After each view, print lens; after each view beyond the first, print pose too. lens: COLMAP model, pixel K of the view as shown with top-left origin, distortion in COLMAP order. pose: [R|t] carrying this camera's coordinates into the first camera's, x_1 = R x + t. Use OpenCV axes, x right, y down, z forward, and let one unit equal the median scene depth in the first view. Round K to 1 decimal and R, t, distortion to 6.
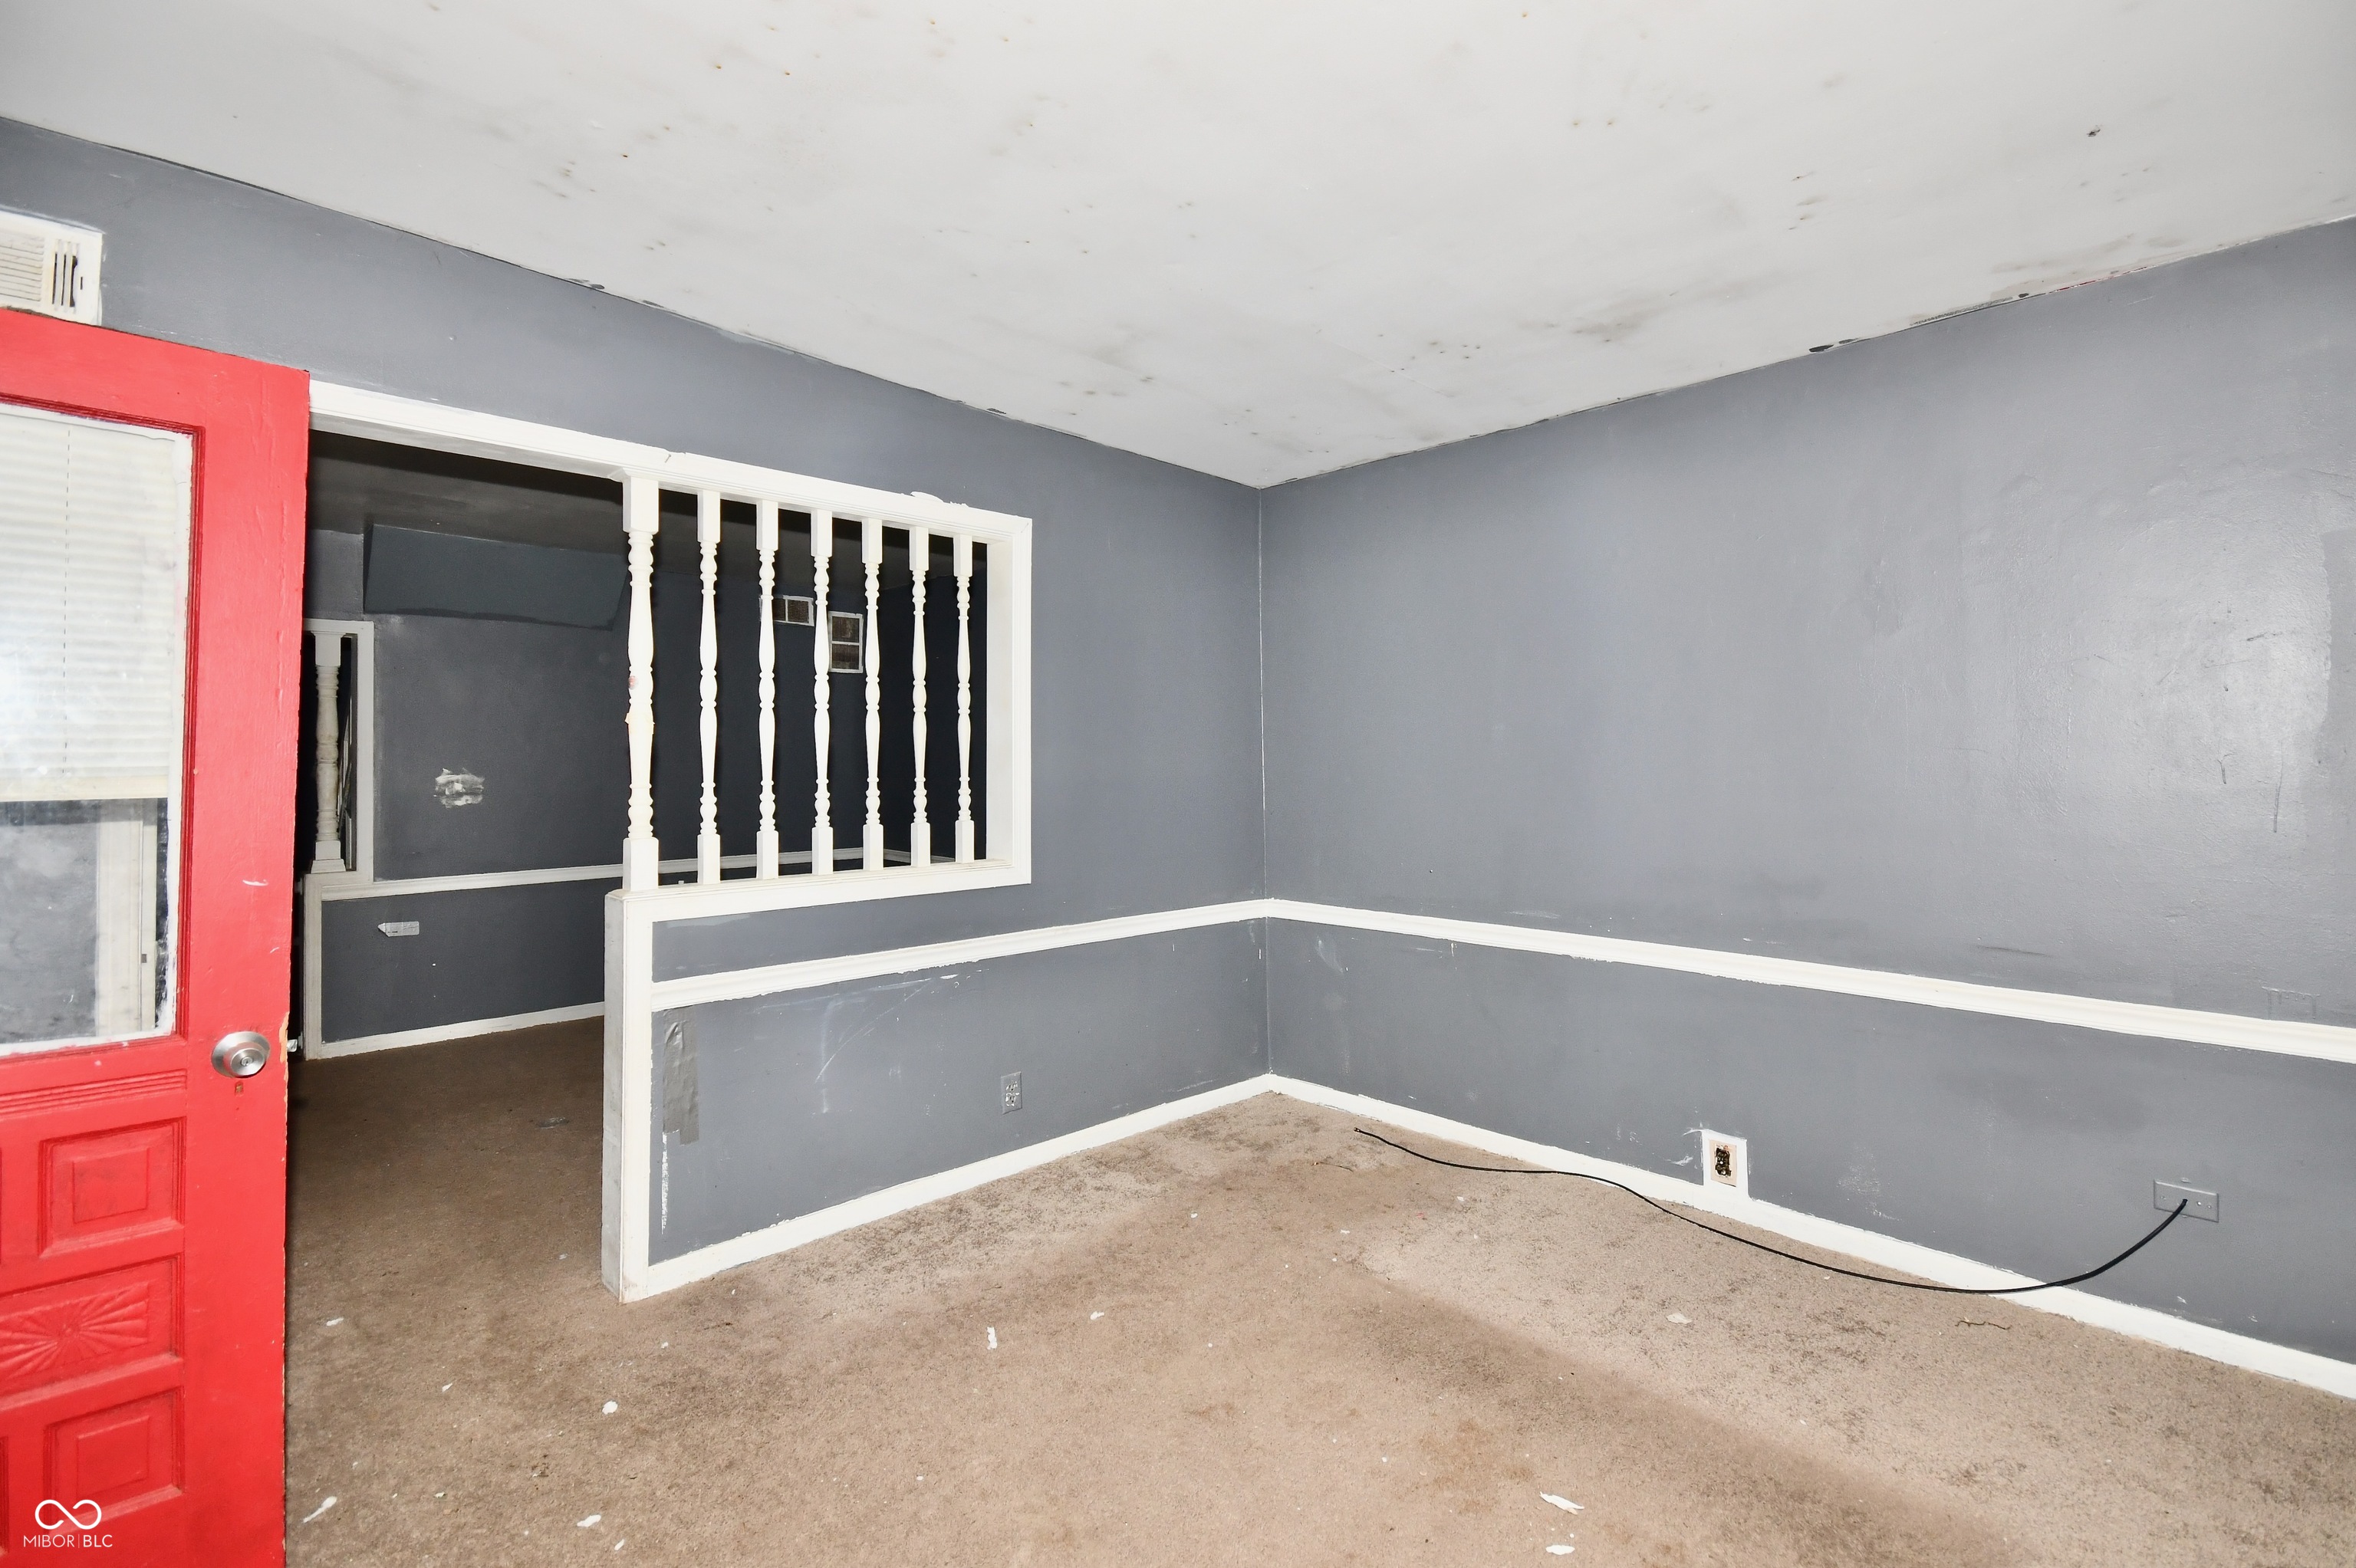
lens RADIAL K [[1052.6, 0, 1222.9], [0, 1052.6, 745.4], [0, 0, 1]] dist [0.002587, -0.006967]
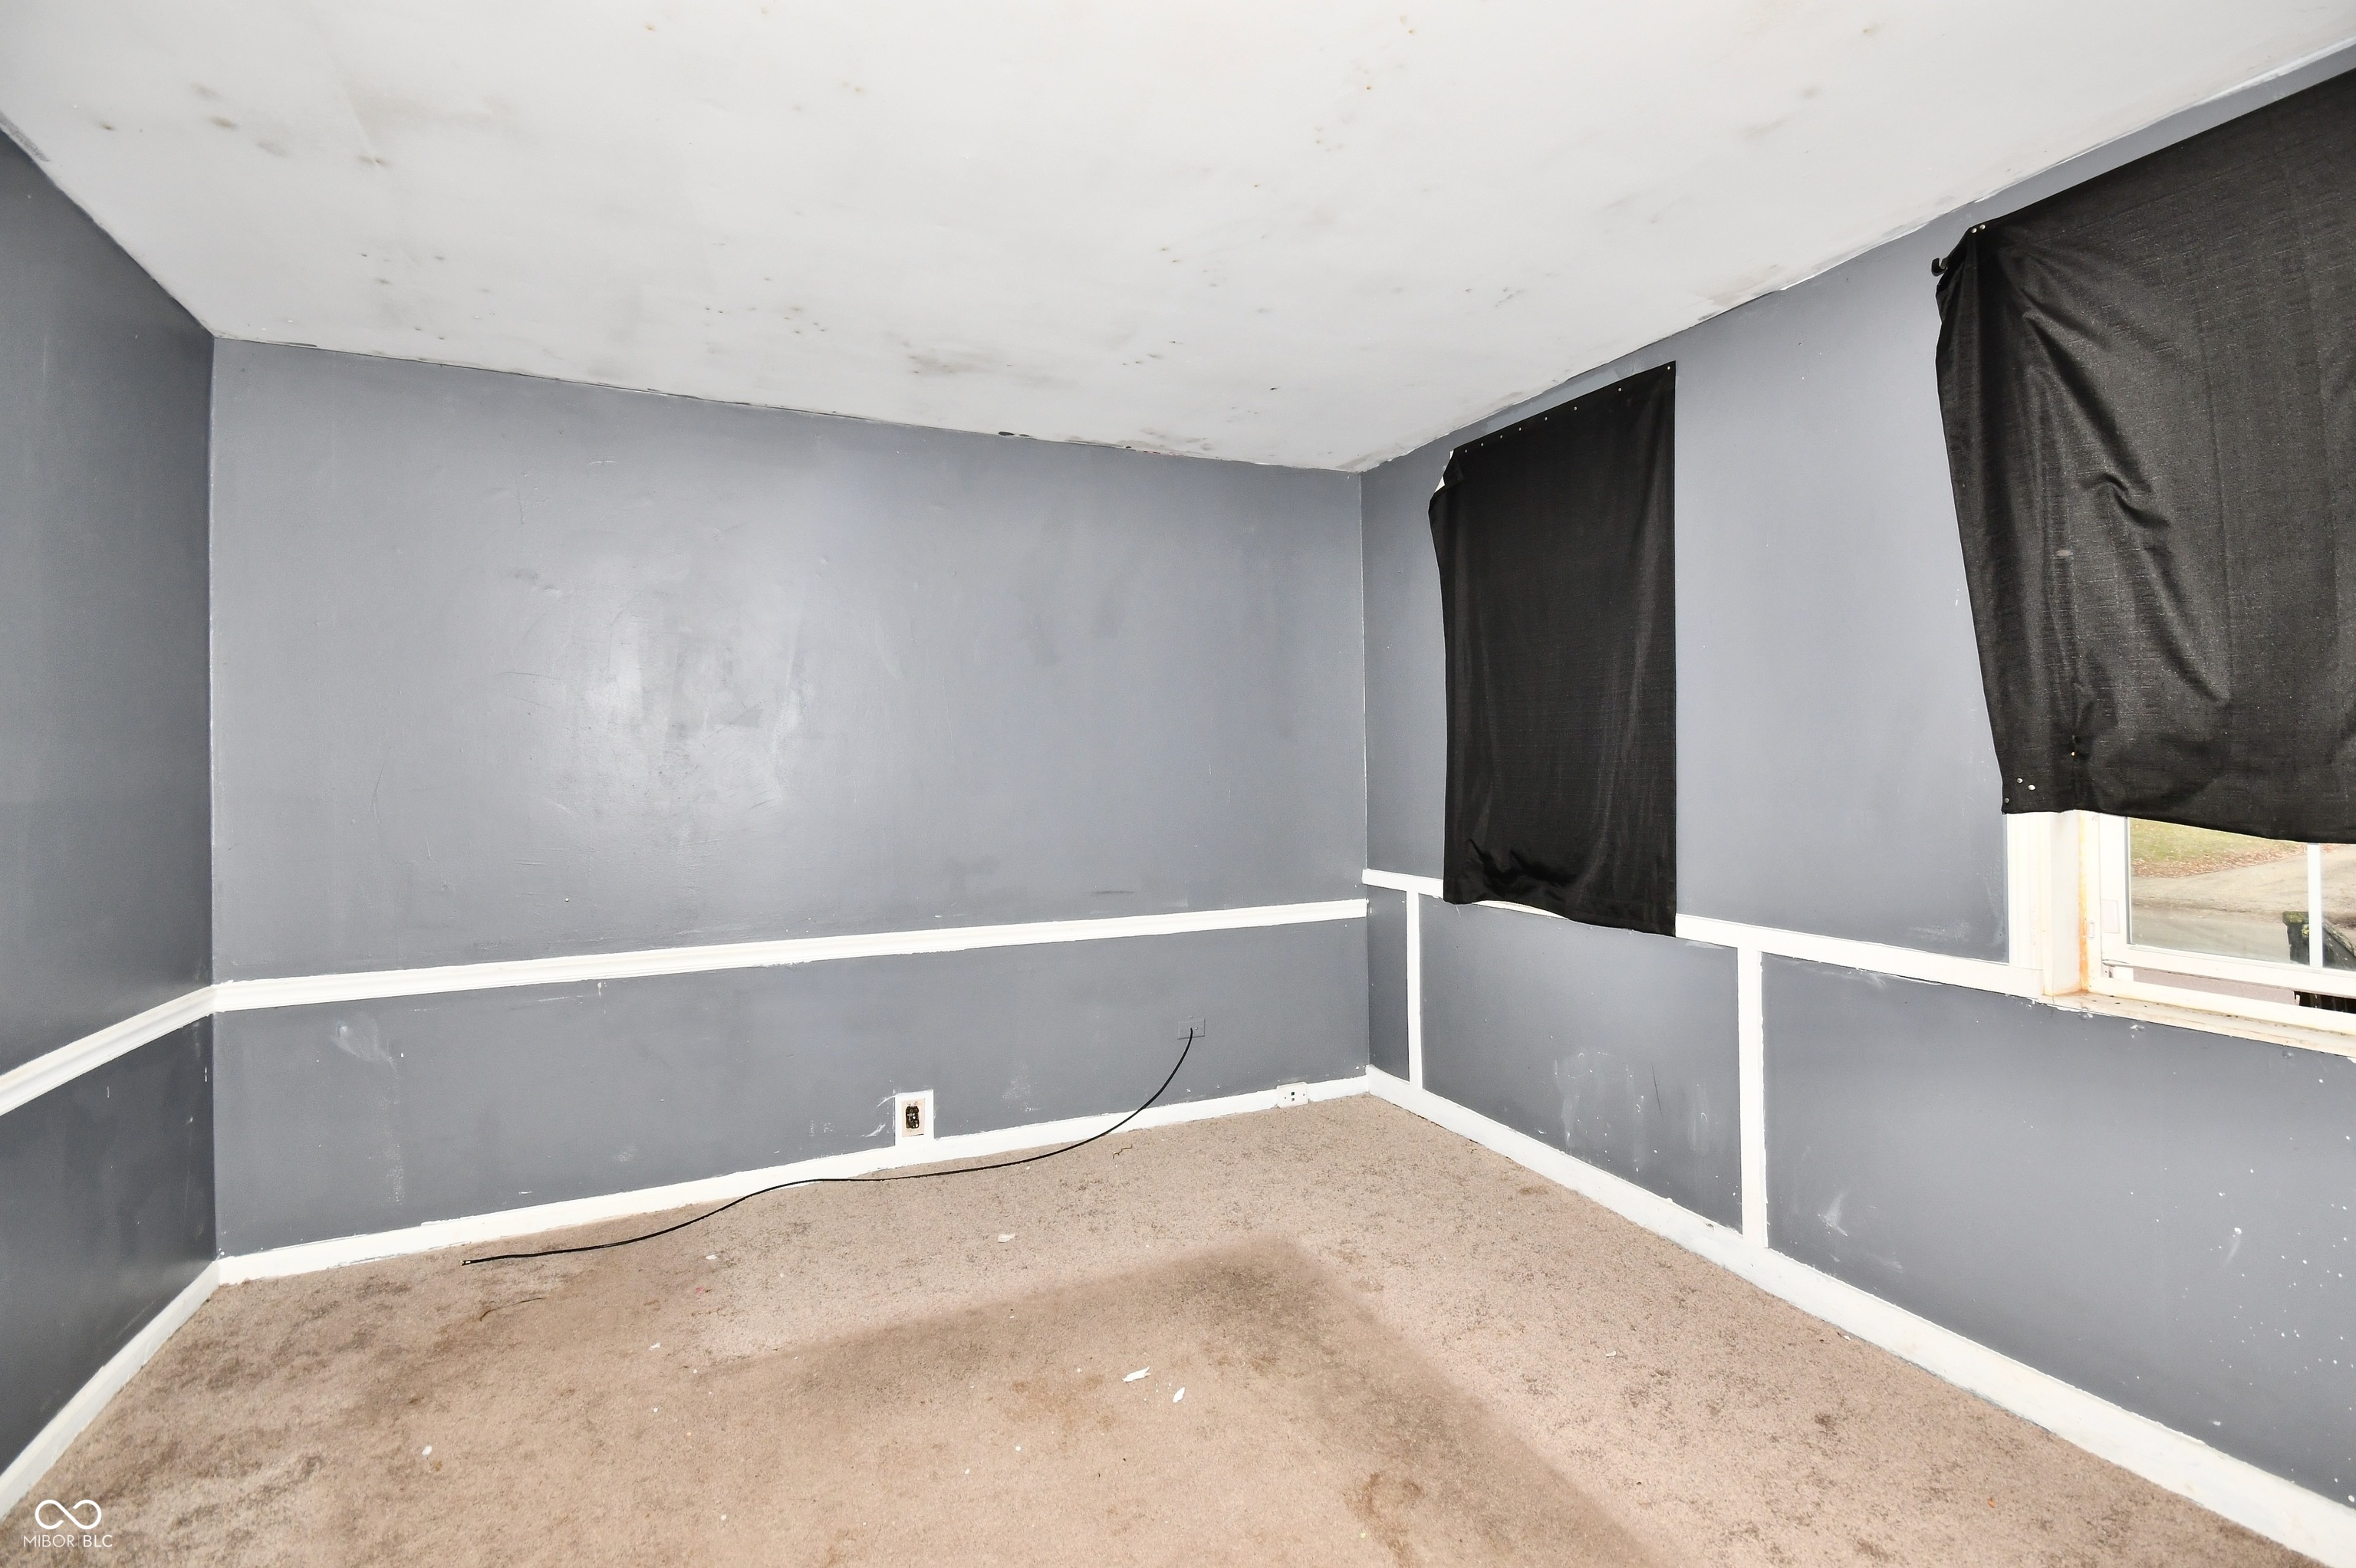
lens RADIAL K [[1052.6, 0, 1222.9], [0, 1052.6, 745.4], [0, 0, 1]] dist [0.002587, -0.006967]
pose [[0.340141, 0.011785, 0.940301, -0.480286], [-0.007678, 0.999923, -0.009755, 0.004549], [-0.940343, -0.003901, 0.340205, 0.302896]]
